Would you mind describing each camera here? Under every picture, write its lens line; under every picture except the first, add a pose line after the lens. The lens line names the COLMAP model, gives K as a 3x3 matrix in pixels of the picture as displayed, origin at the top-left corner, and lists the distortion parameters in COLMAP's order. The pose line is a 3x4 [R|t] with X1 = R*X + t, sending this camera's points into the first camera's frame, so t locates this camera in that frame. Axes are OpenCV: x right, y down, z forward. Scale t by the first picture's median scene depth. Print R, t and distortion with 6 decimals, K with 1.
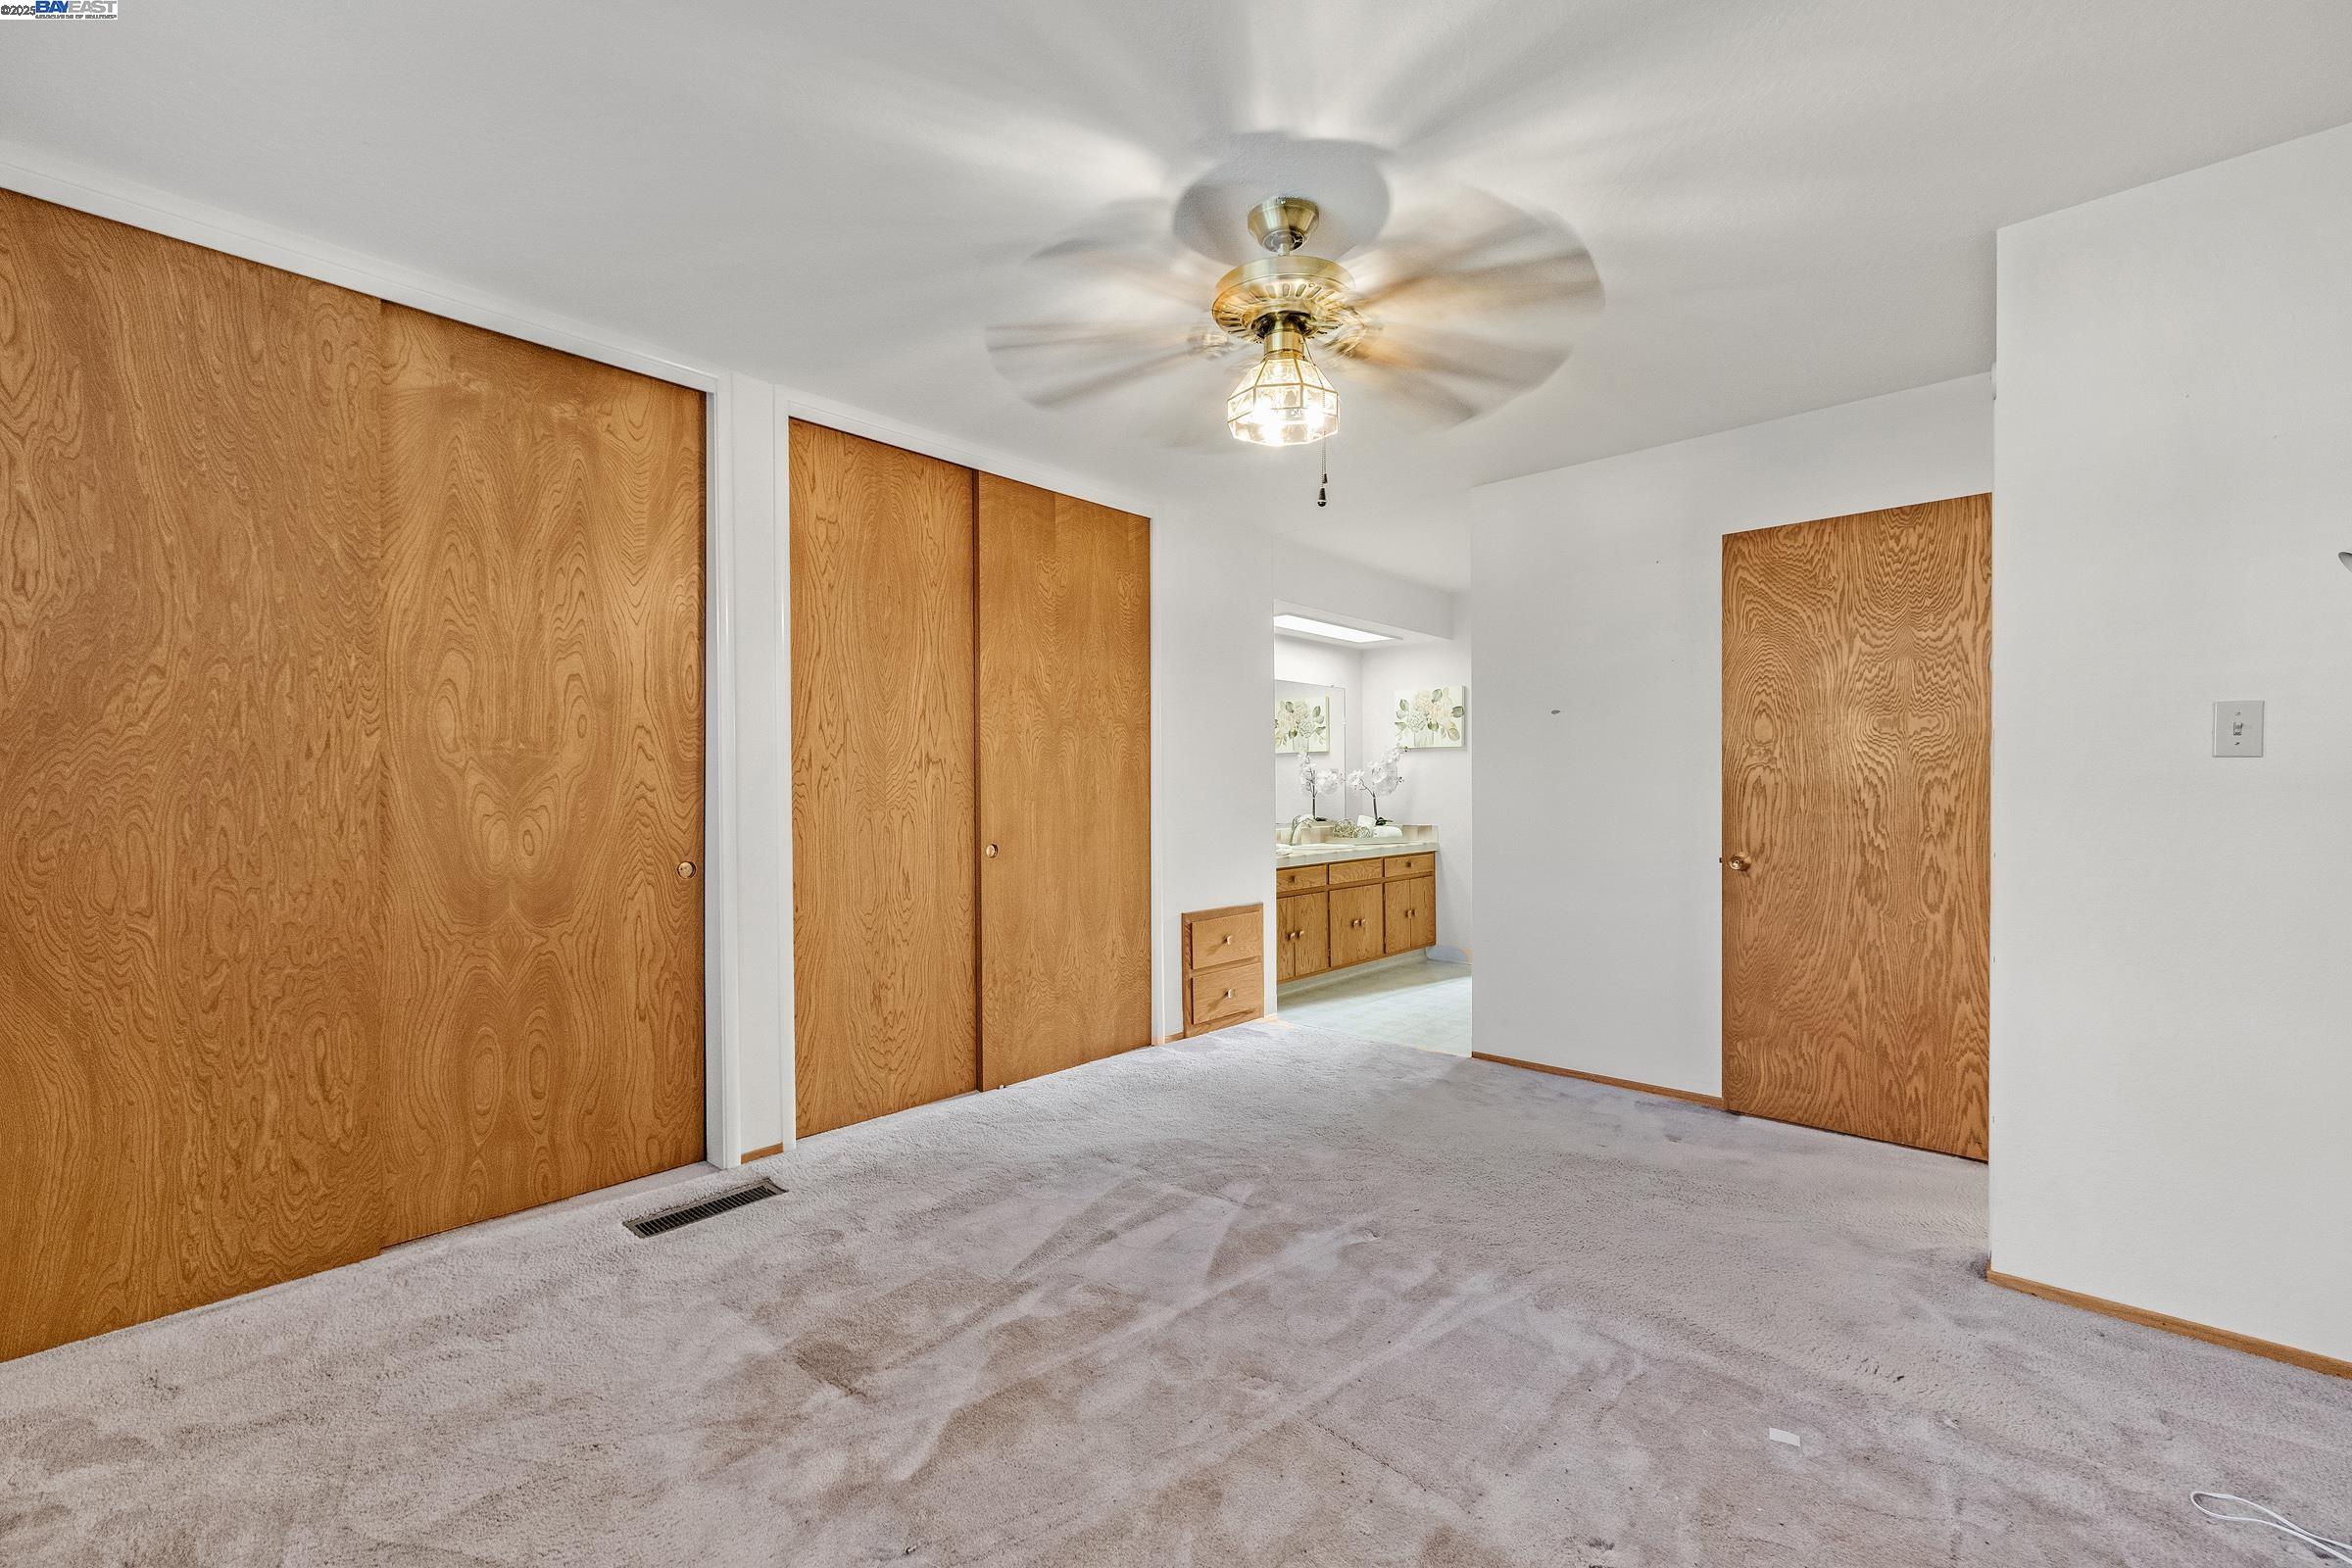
lens RADIAL K [[988.6, 0, 1169.2], [0, 988.6, 788.0], [0, 0, 1]] dist [-0.000258, -0.000140]
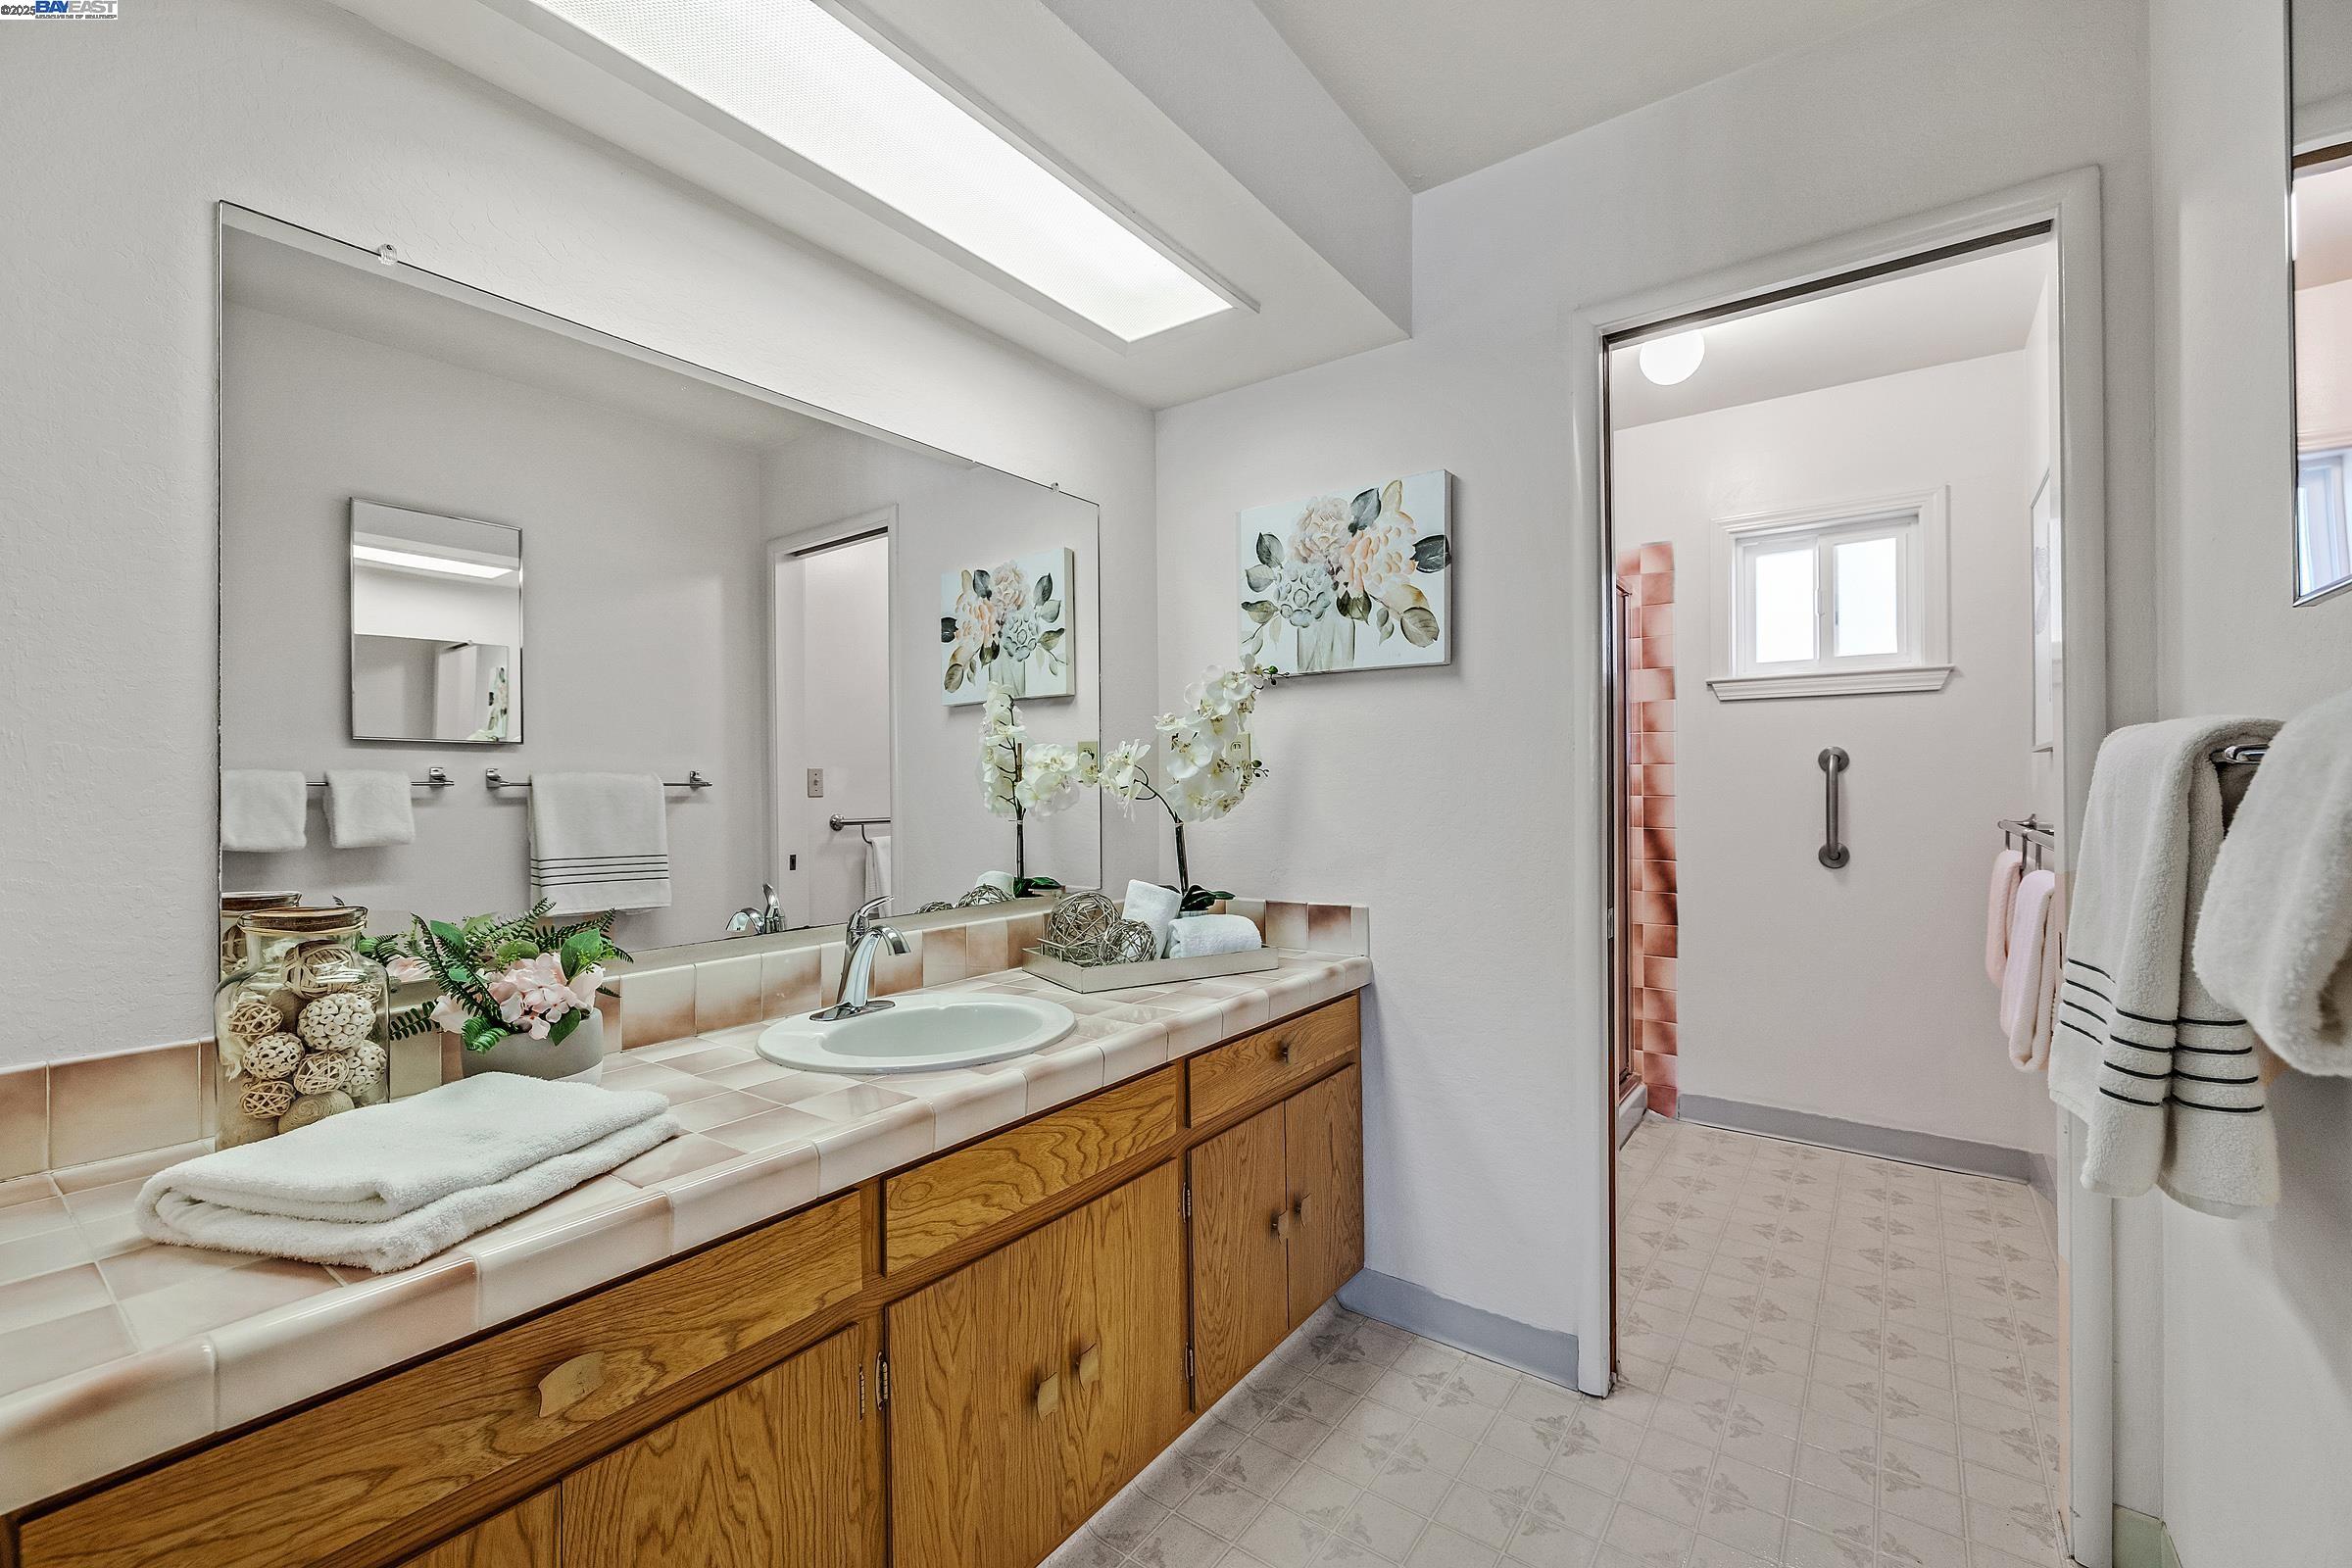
lens RADIAL K [[988.6, 0, 1169.2], [0, 988.6, 788.0], [0, 0, 1]] dist [-0.000258, -0.000140]
pose [[0.994050, -0.003858, 0.108858, 0.170439], [0.003656, 0.999991, 0.002050, -0.002841], [-0.108865, -0.001640, 0.994055, 0.681805]]
